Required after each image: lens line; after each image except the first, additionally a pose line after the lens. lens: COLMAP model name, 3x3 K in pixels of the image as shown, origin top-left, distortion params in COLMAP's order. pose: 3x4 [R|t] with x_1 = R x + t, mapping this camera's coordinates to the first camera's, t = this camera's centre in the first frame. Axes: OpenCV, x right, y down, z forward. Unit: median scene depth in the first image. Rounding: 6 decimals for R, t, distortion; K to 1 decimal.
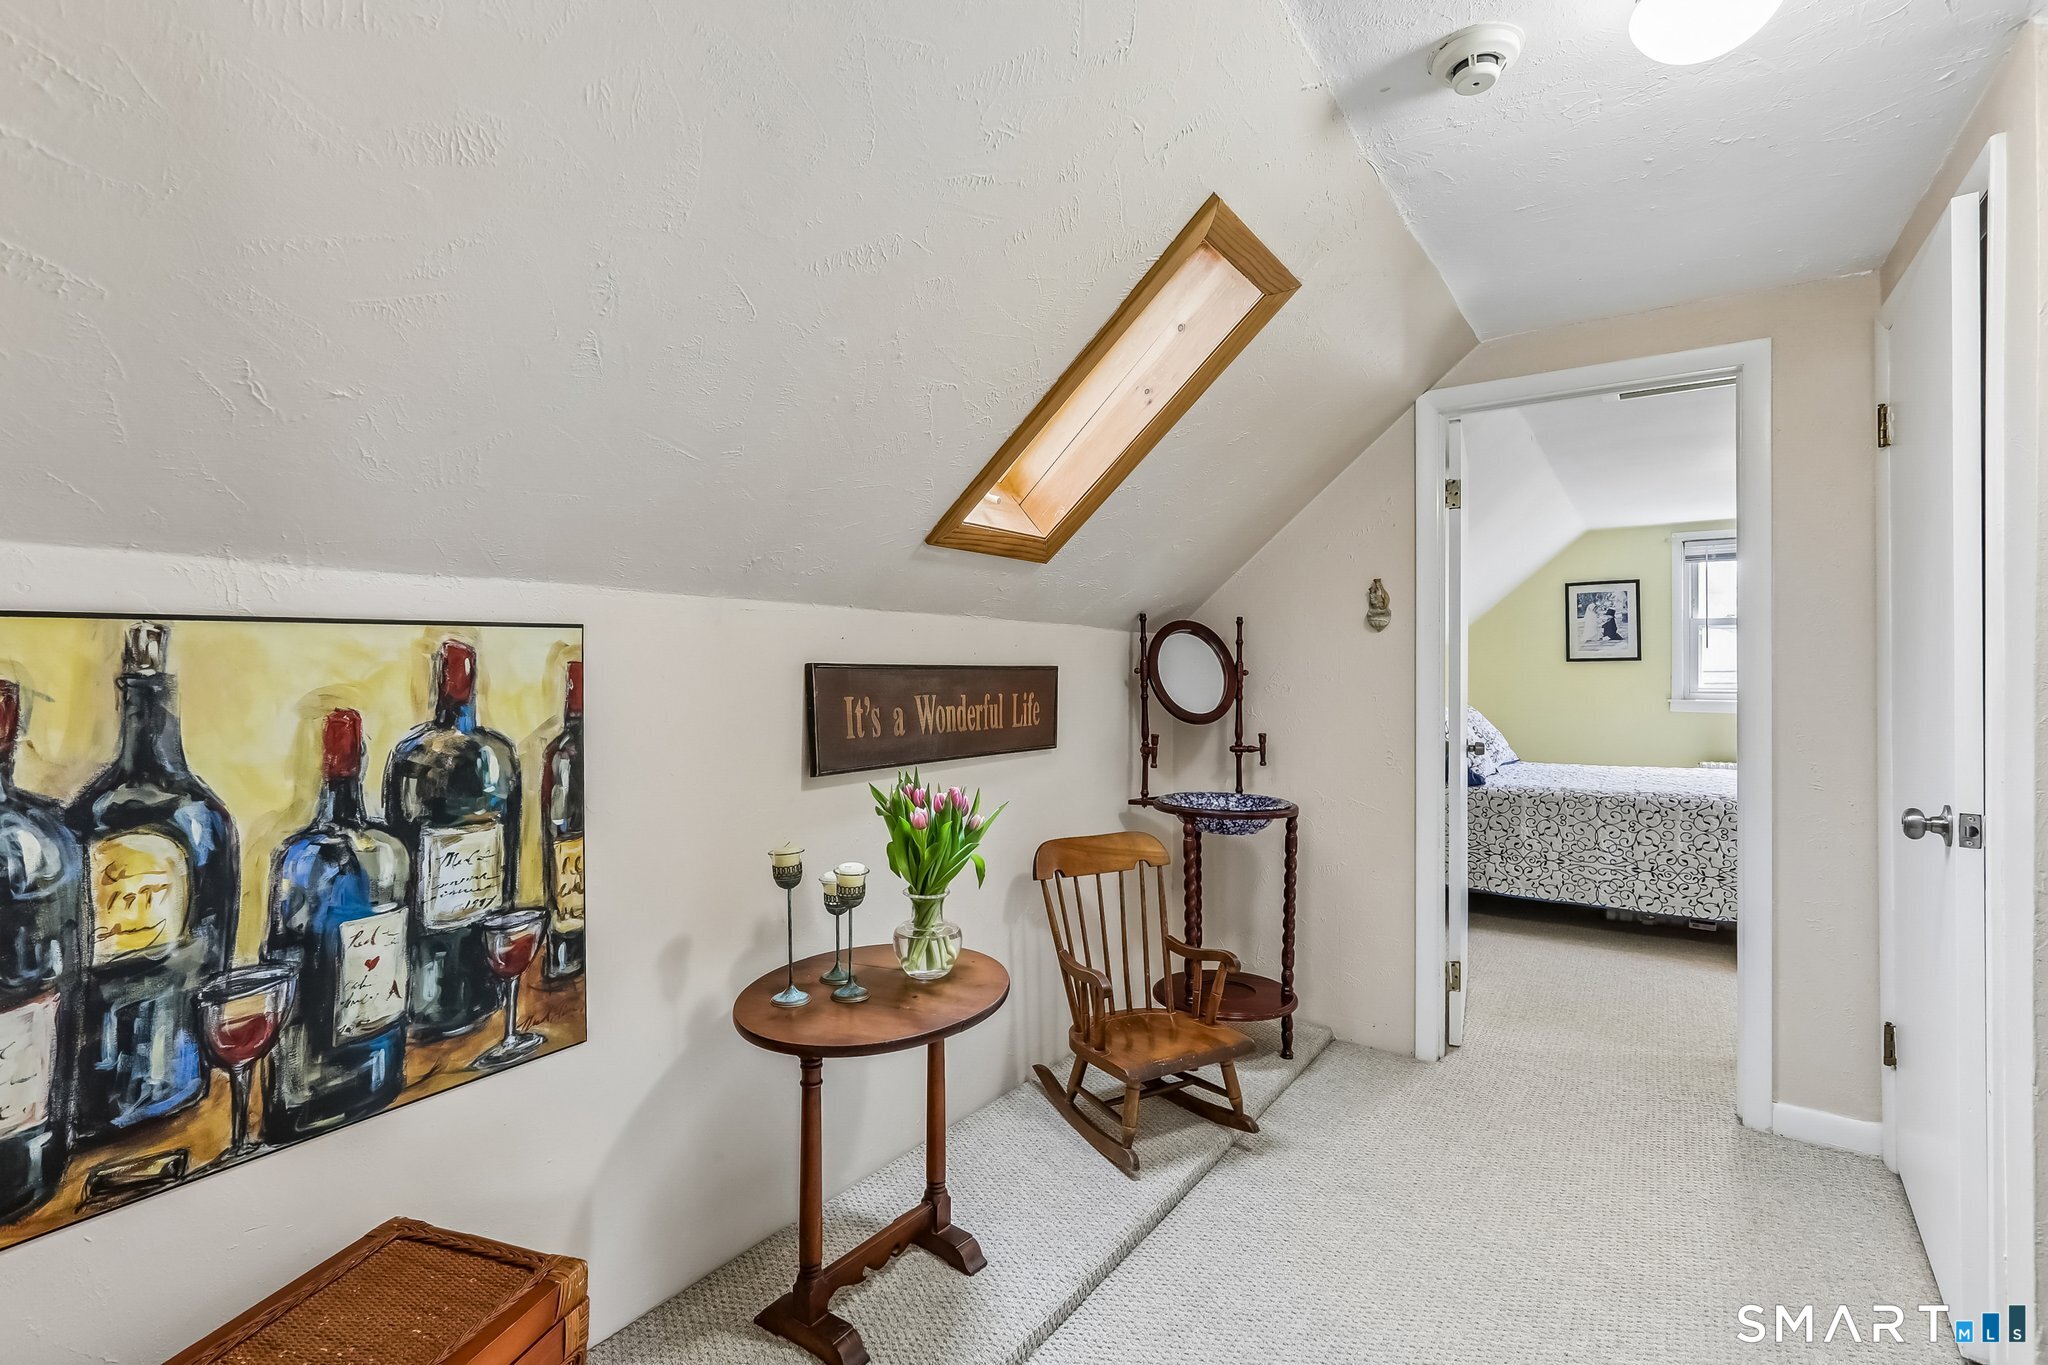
lens RADIAL K [[945.6, 0, 1032.1], [0, 945.6, 672.7], [0, 0, 1]] dist [-0.041674, 0.031252]
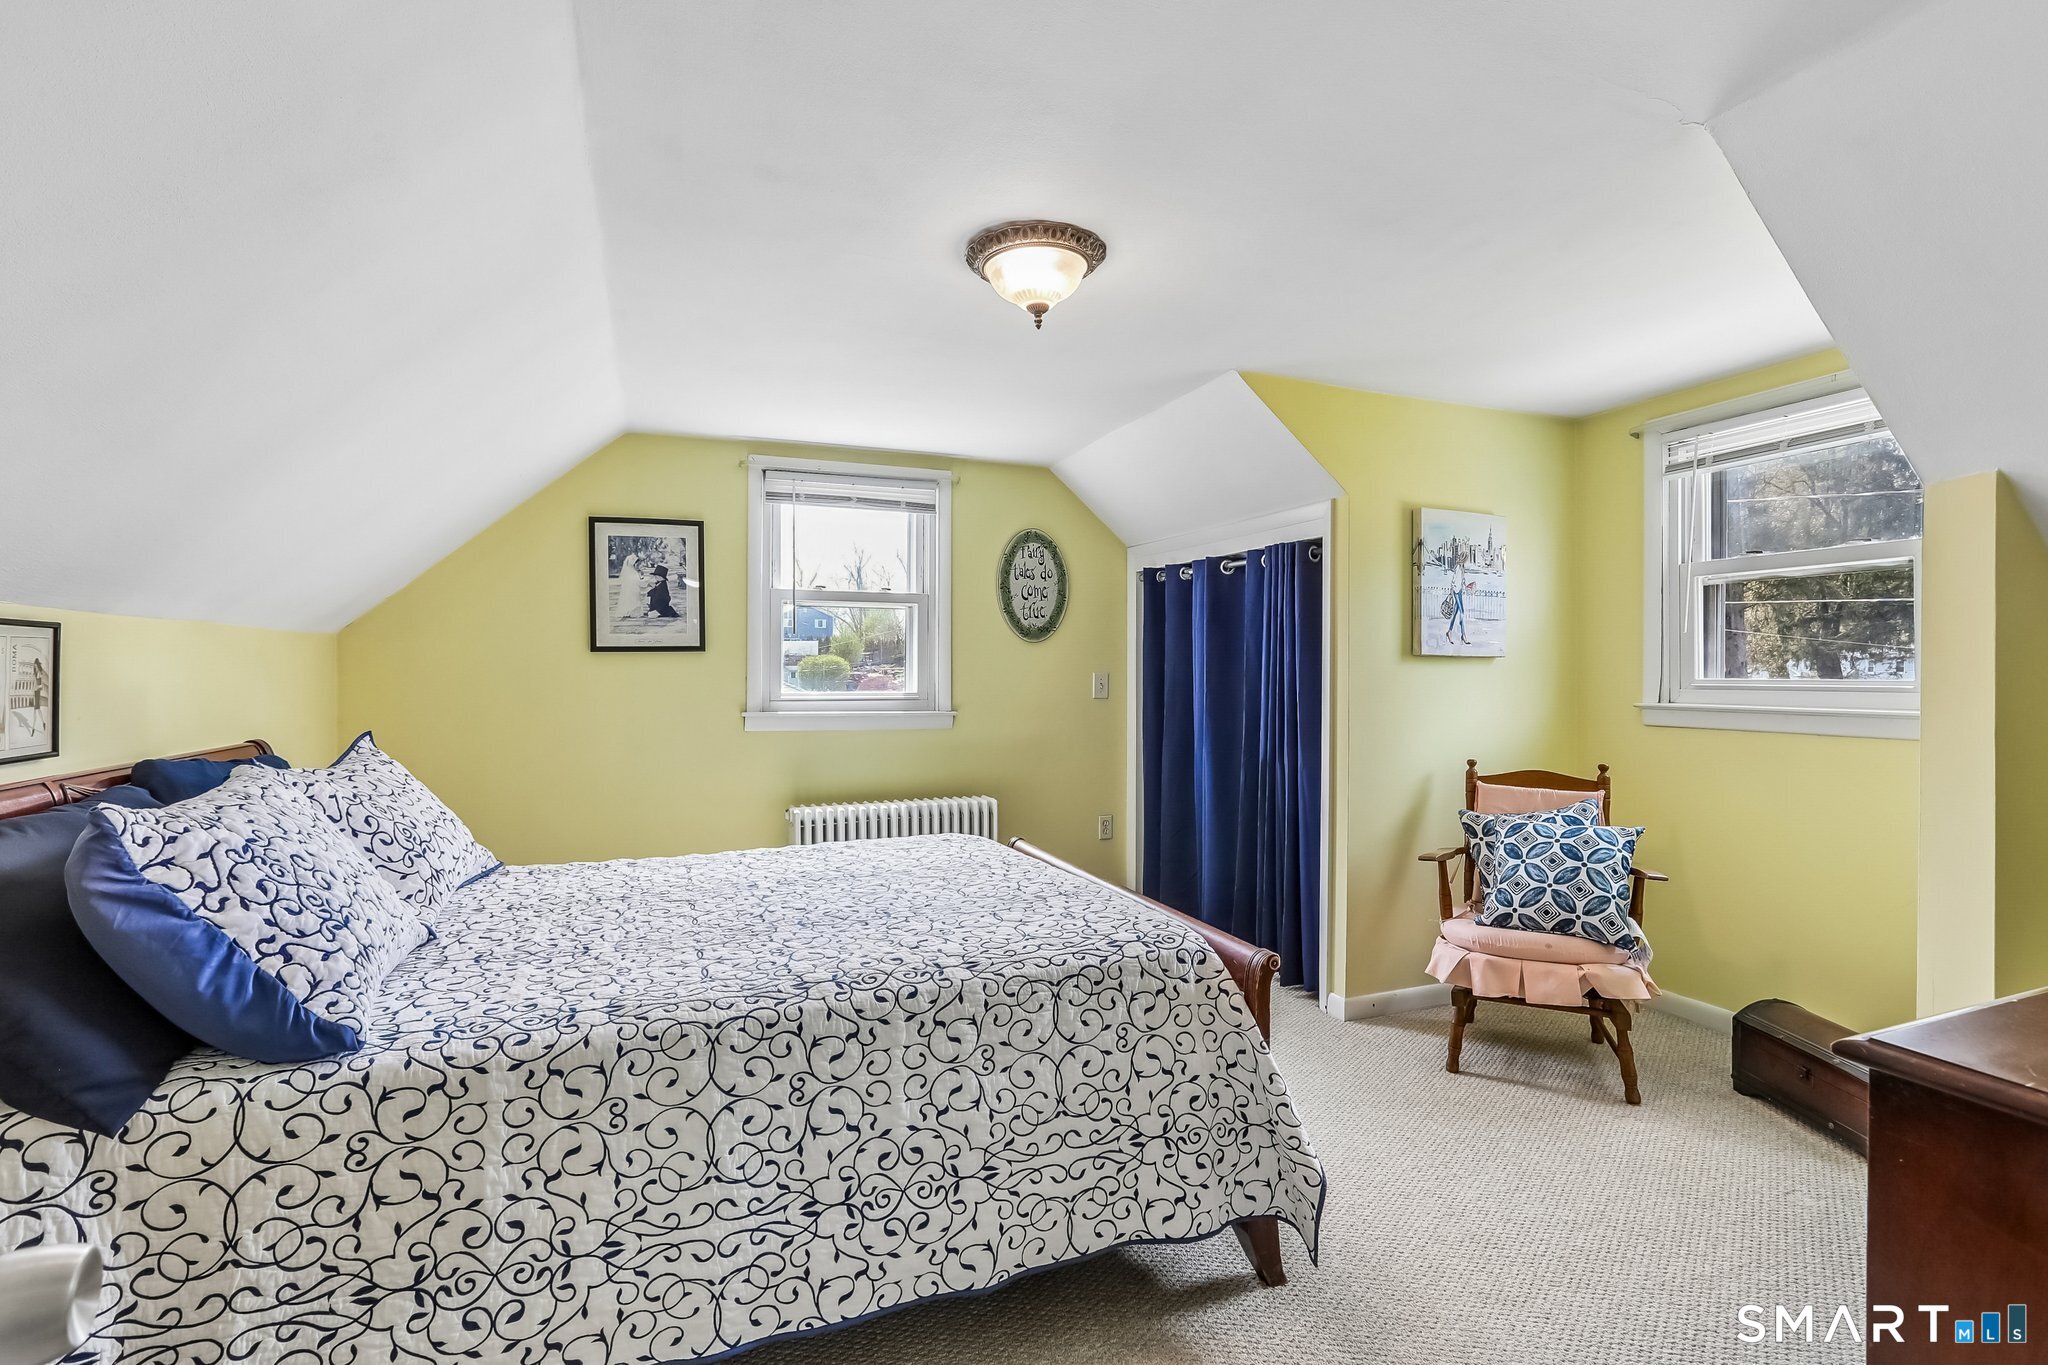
lens RADIAL K [[945.6, 0, 1032.1], [0, 945.6, 672.7], [0, 0, 1]] dist [-0.041674, 0.031252]
pose [[0.560753, -0.001394, 0.827982, 0.367709], [0.000091, 0.999999, 0.001622, 0.000428], [-0.827983, -0.000834, 0.560753, 0.677209]]
